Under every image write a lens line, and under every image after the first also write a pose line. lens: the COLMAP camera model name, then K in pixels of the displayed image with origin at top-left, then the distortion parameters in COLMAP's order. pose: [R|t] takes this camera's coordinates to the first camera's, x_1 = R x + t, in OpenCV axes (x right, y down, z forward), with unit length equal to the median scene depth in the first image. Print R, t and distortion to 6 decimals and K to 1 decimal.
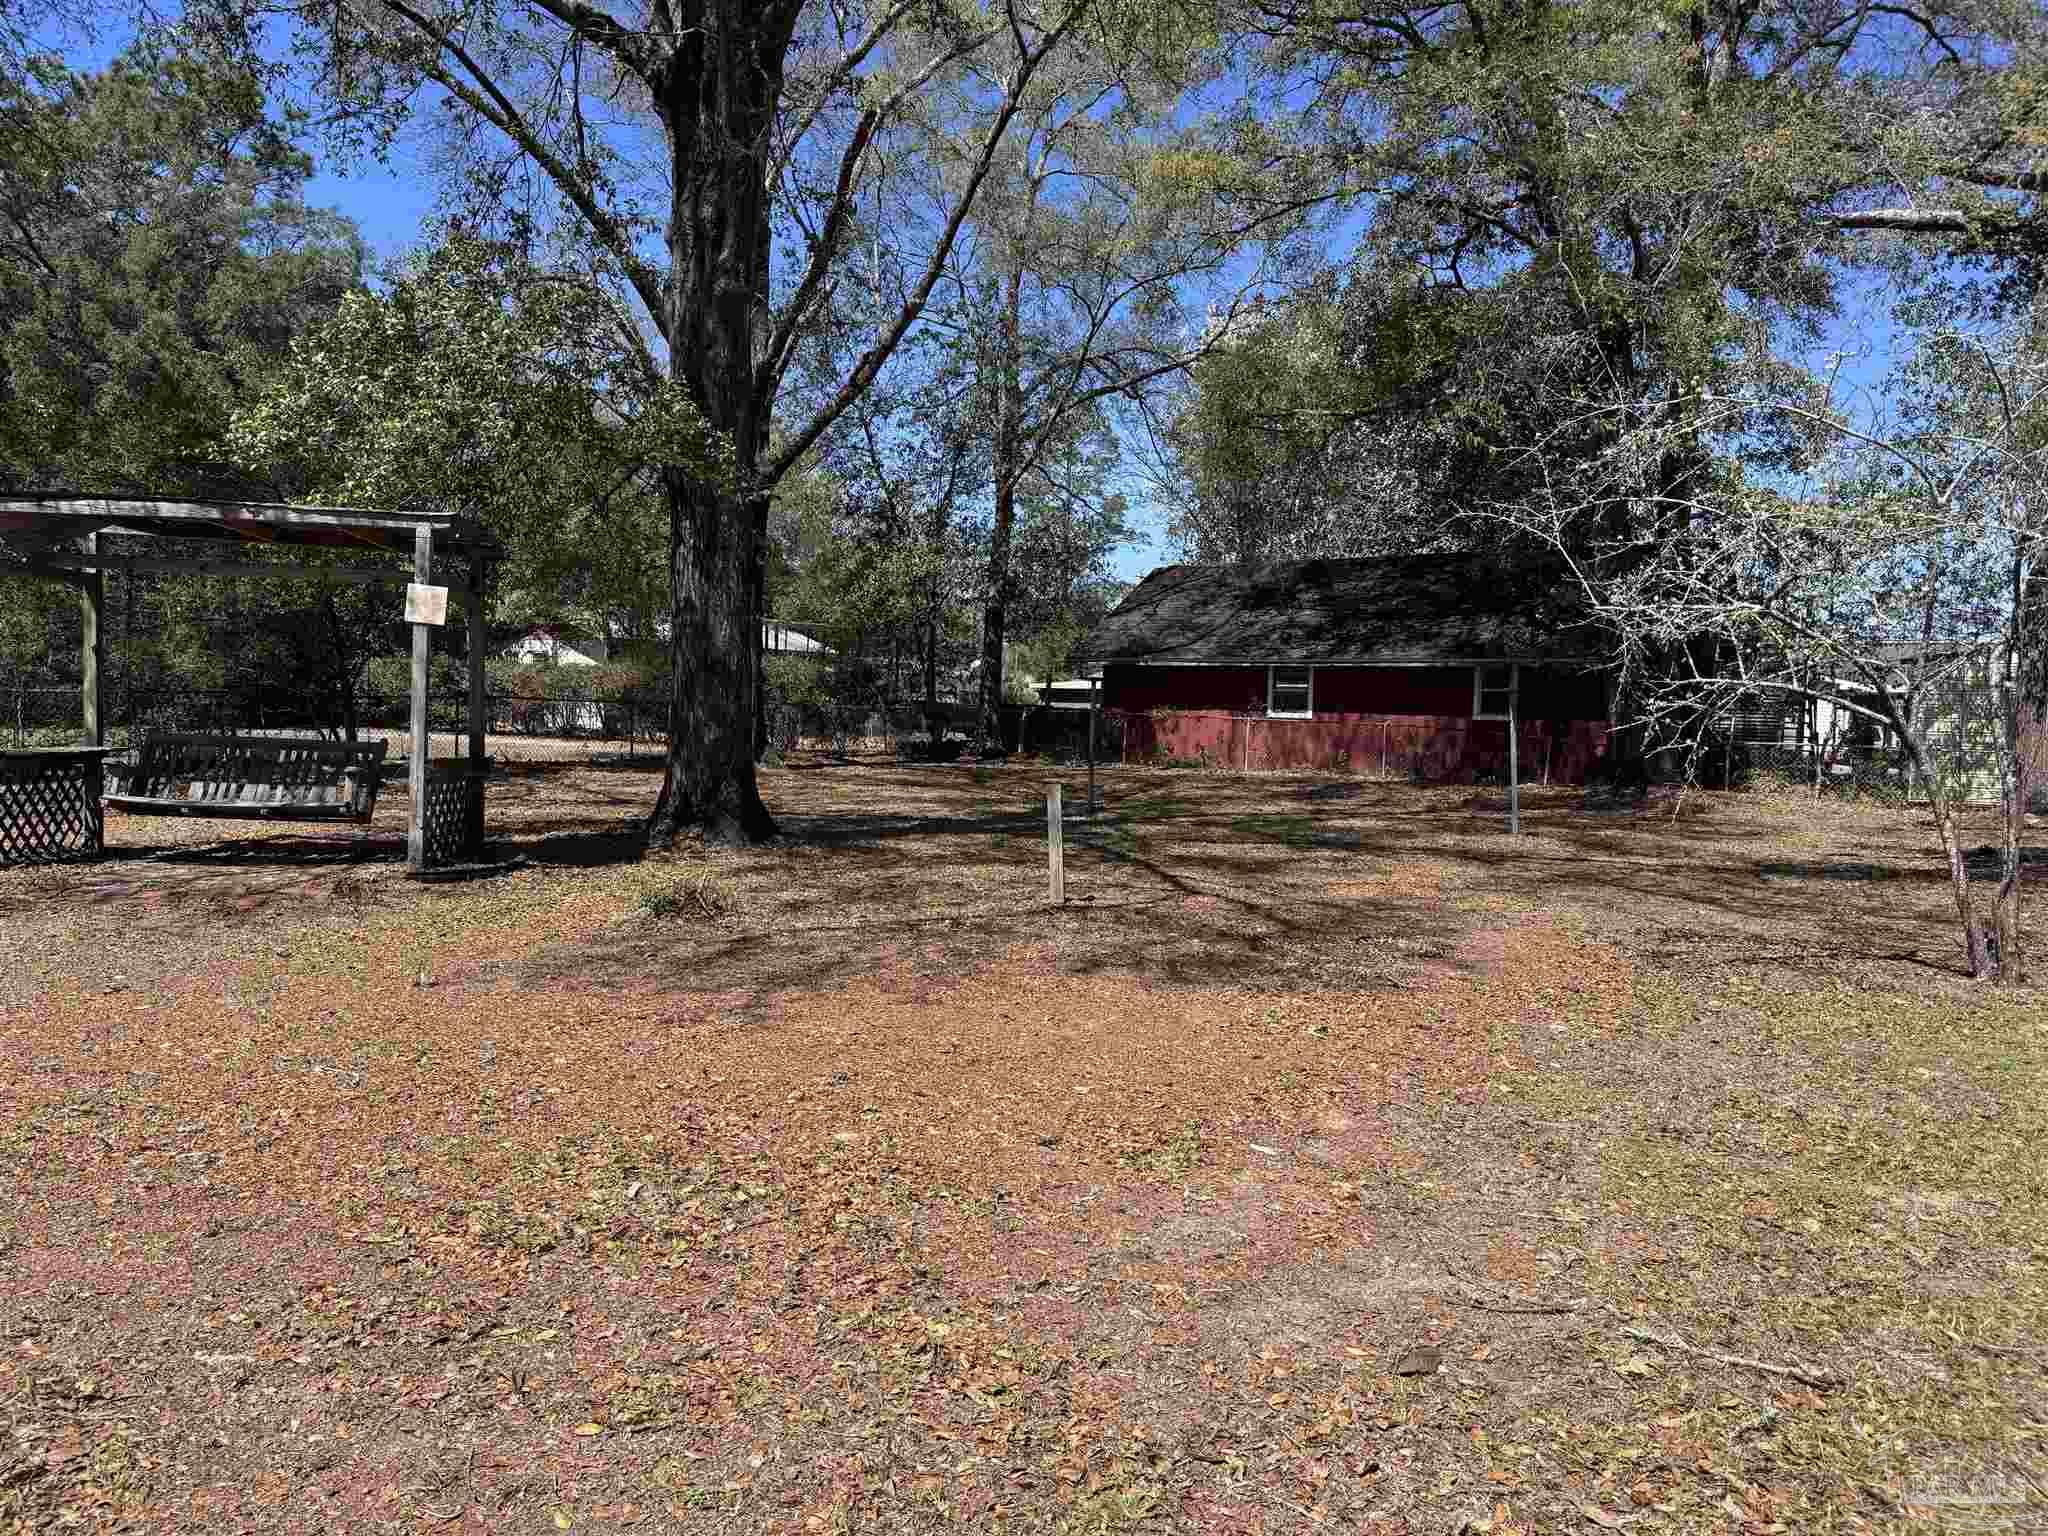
lens RADIAL K [[1439.6, 0, 1025.8], [0, 1439.6, 766.2], [0, 0, 1]] dist [0.039913, -0.040119]
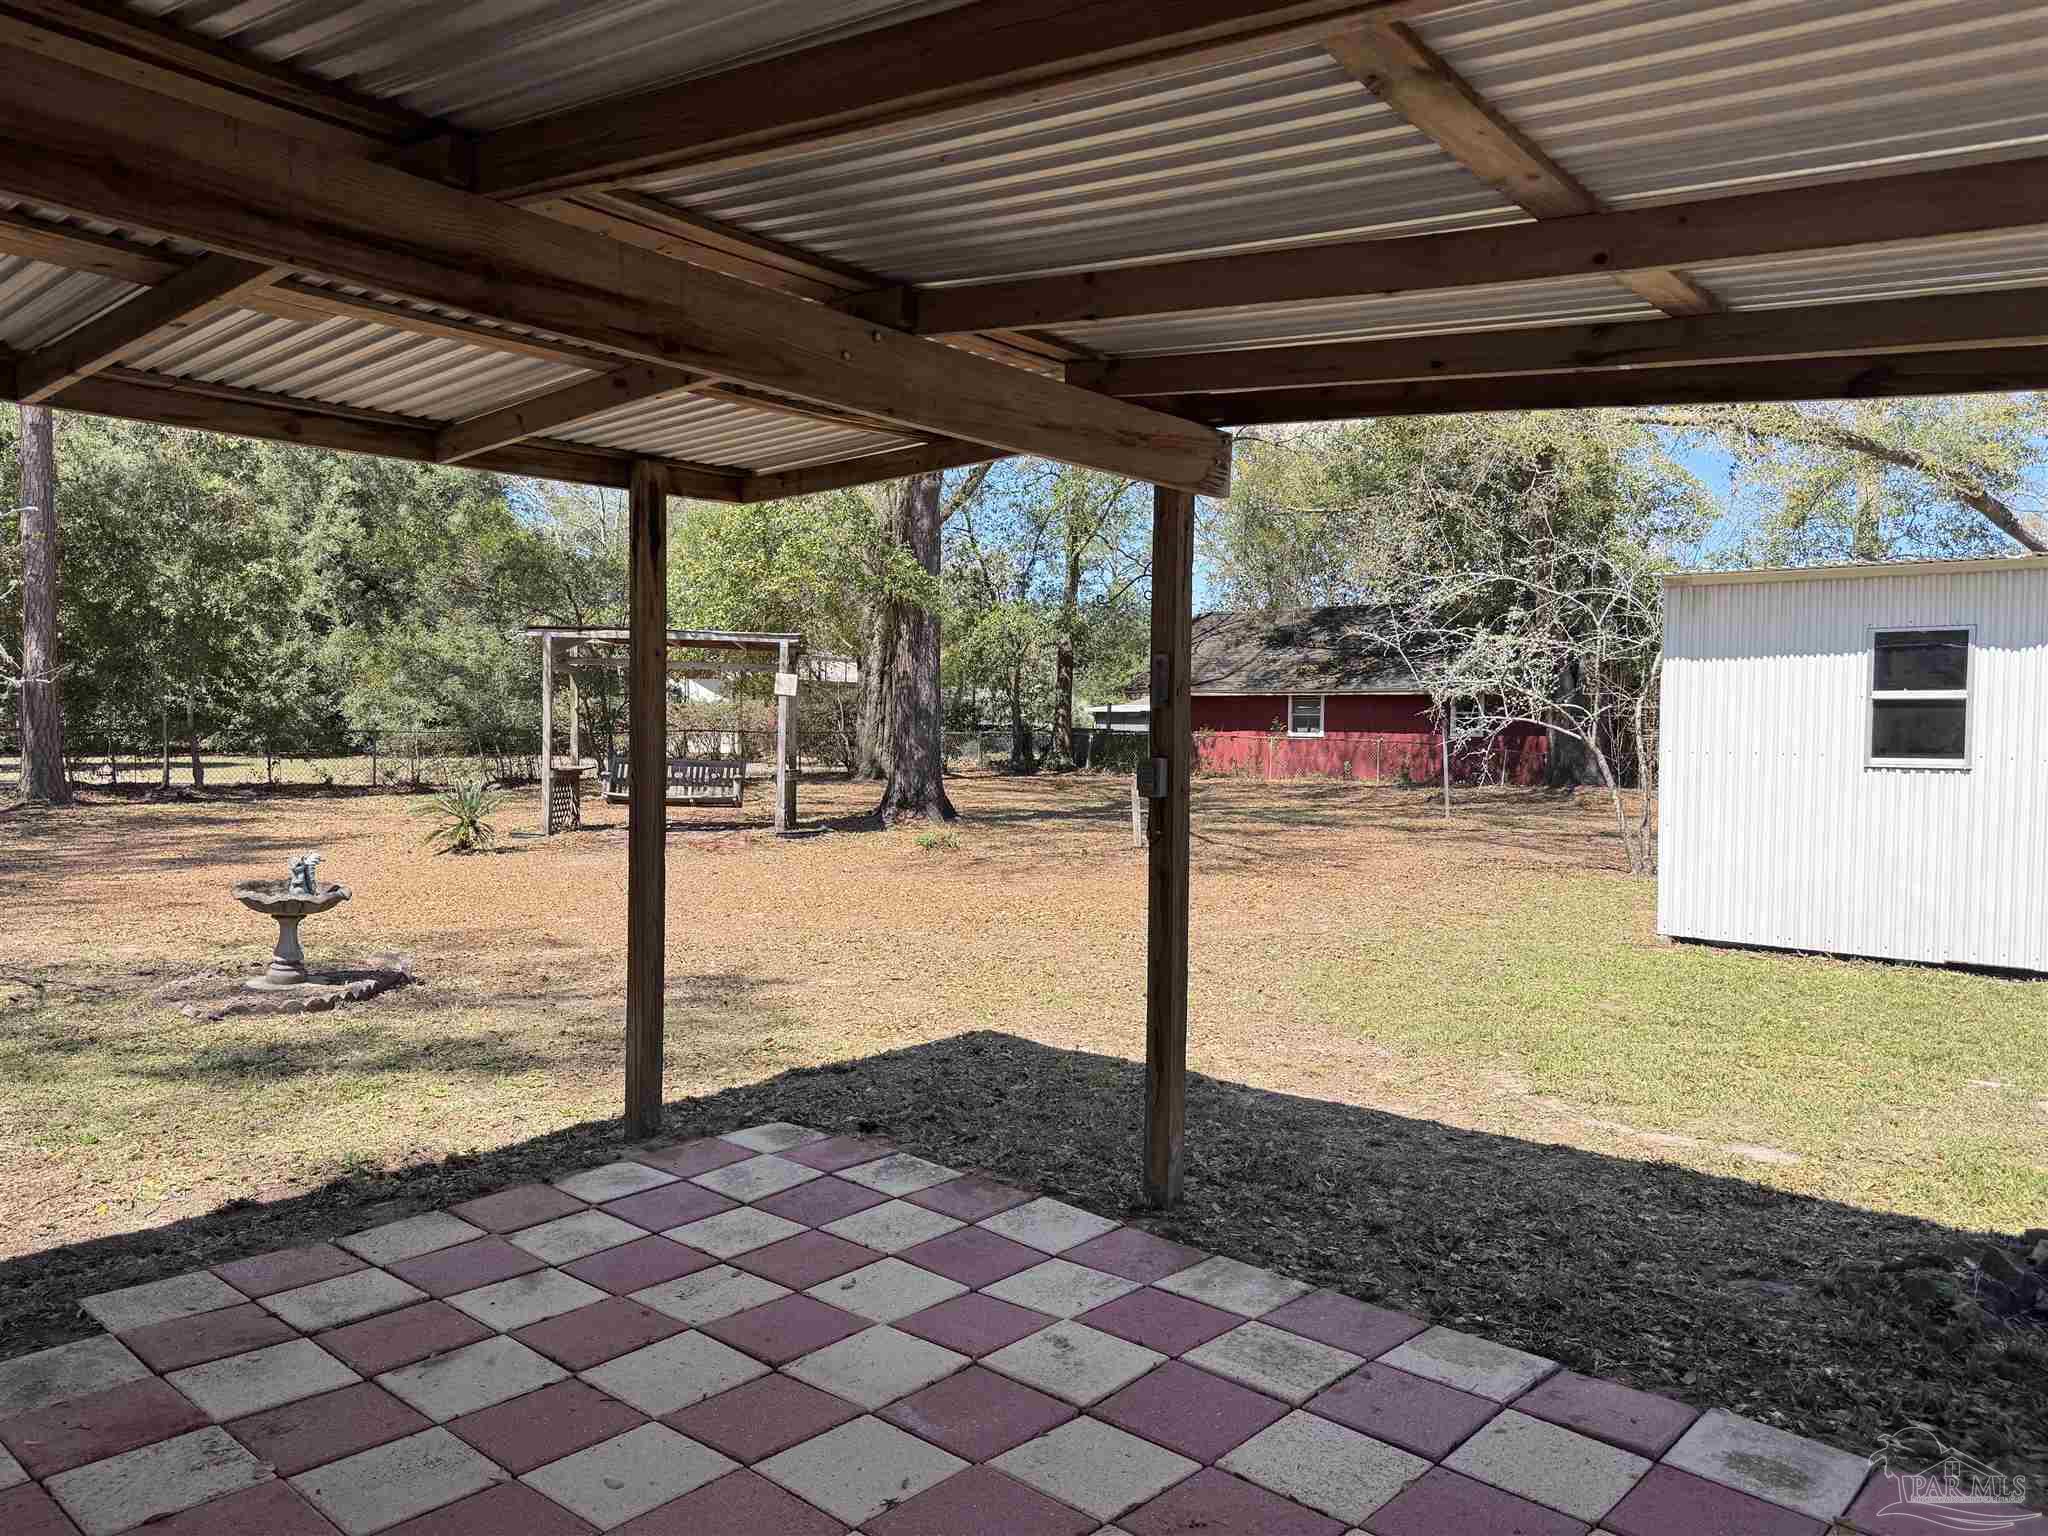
lens RADIAL K [[1439.6, 0, 1025.1], [0, 1439.6, 776.3], [0, 0, 1]] dist [0.039913, -0.040119]
pose [[0.999373, -0.013254, -0.032833, -0.020013], [0.013046, 0.999893, -0.006543, 0.006470], [0.032916, 0.006110, 0.999439, -0.273096]]
